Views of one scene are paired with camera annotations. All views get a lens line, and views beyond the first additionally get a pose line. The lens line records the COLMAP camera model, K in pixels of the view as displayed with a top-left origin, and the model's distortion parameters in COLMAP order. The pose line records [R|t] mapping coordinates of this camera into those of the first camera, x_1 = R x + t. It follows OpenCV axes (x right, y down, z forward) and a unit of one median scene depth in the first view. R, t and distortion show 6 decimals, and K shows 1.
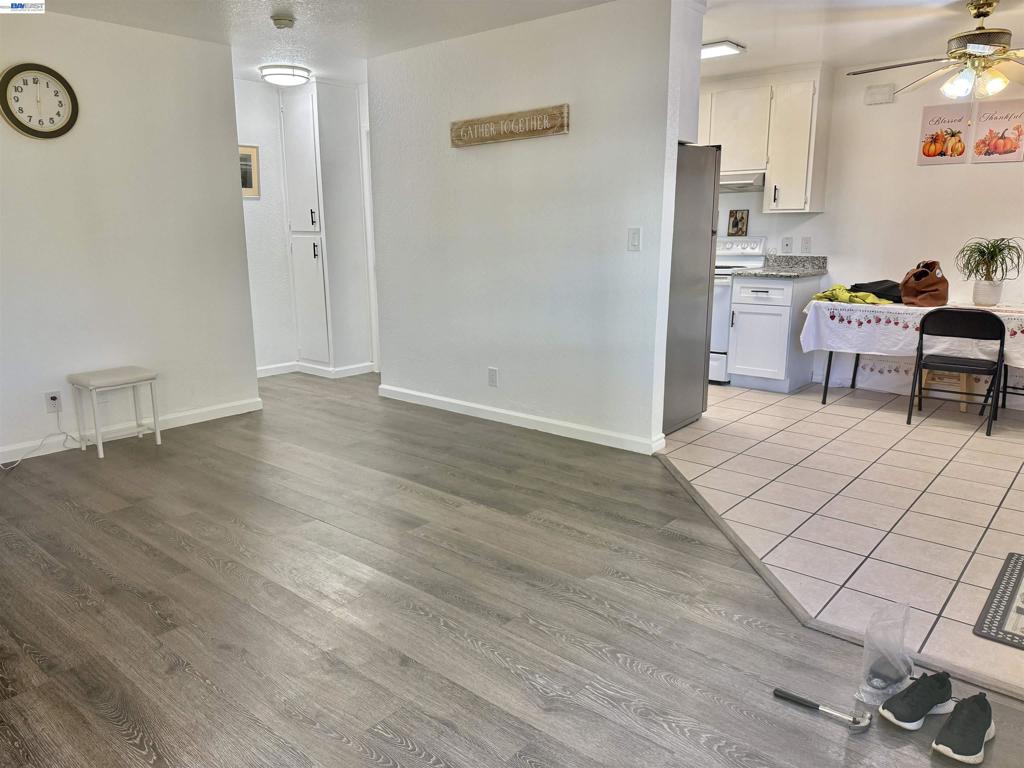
lens RADIAL K [[719.8, 0, 514.4], [0, 719.8, 383.7], [0, 0, 1]] dist [0.027599, -0.037950]
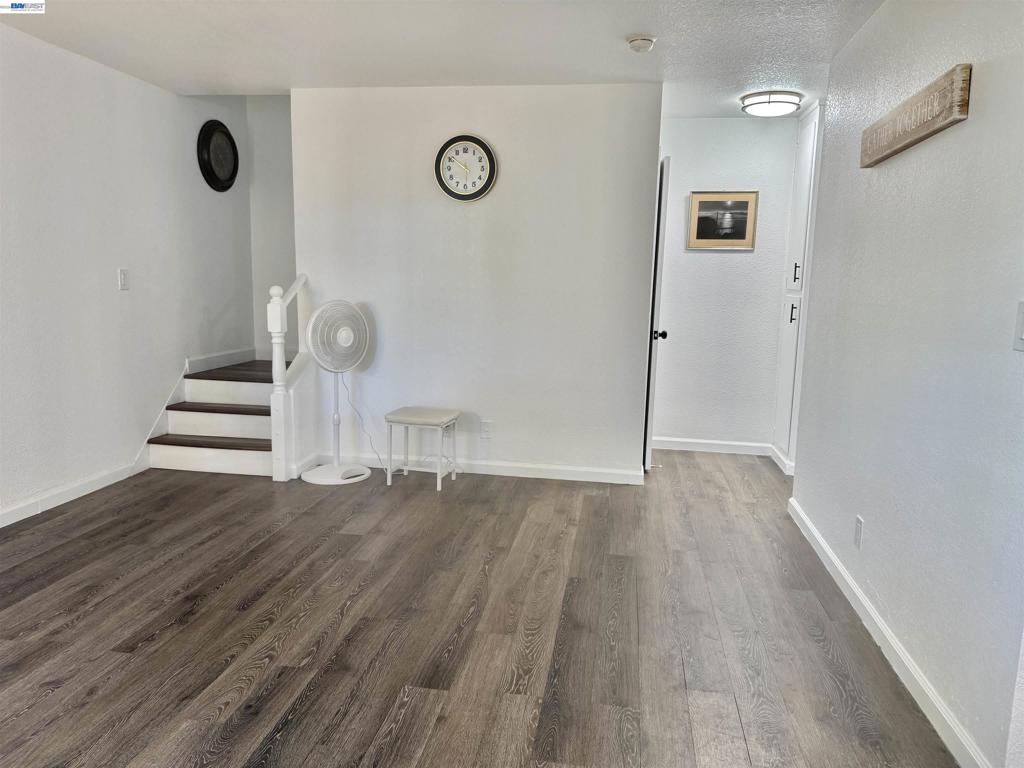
lens RADIAL K [[705.8, 0, 513.2], [0, 705.8, 397.9], [0, 0, 1]] dist [0.084711, -0.140977]
pose [[0.517996, 0.161807, -0.839940, 0.315635], [-0.206284, 0.976594, 0.060916, -0.101125], [0.830137, 0.141712, 0.539250, 0.424716]]
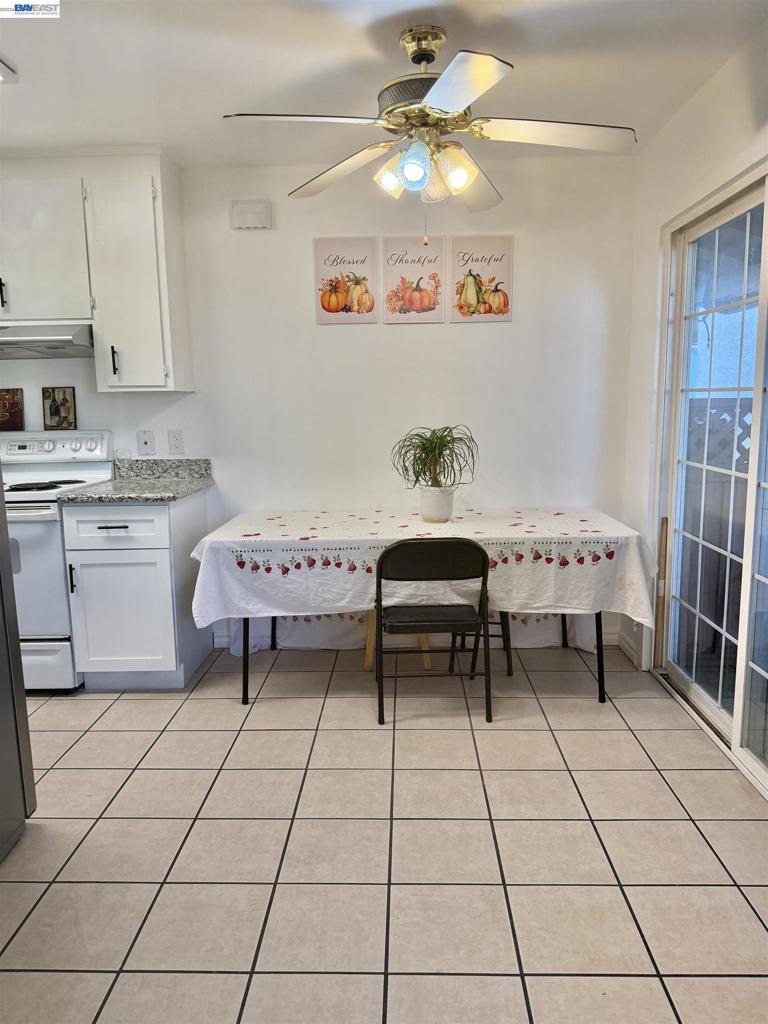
lens RADIAL K [[730.2, 0, 385.6], [0, 730.2, 514.2], [0, 0, 1]] dist [0.057573, -0.065711]
pose [[0.777312, -0.105712, 0.620170, 0.174826], [0.149040, 0.988662, -0.018282, -0.112171], [-0.611206, 0.106641, 0.784255, 0.484590]]
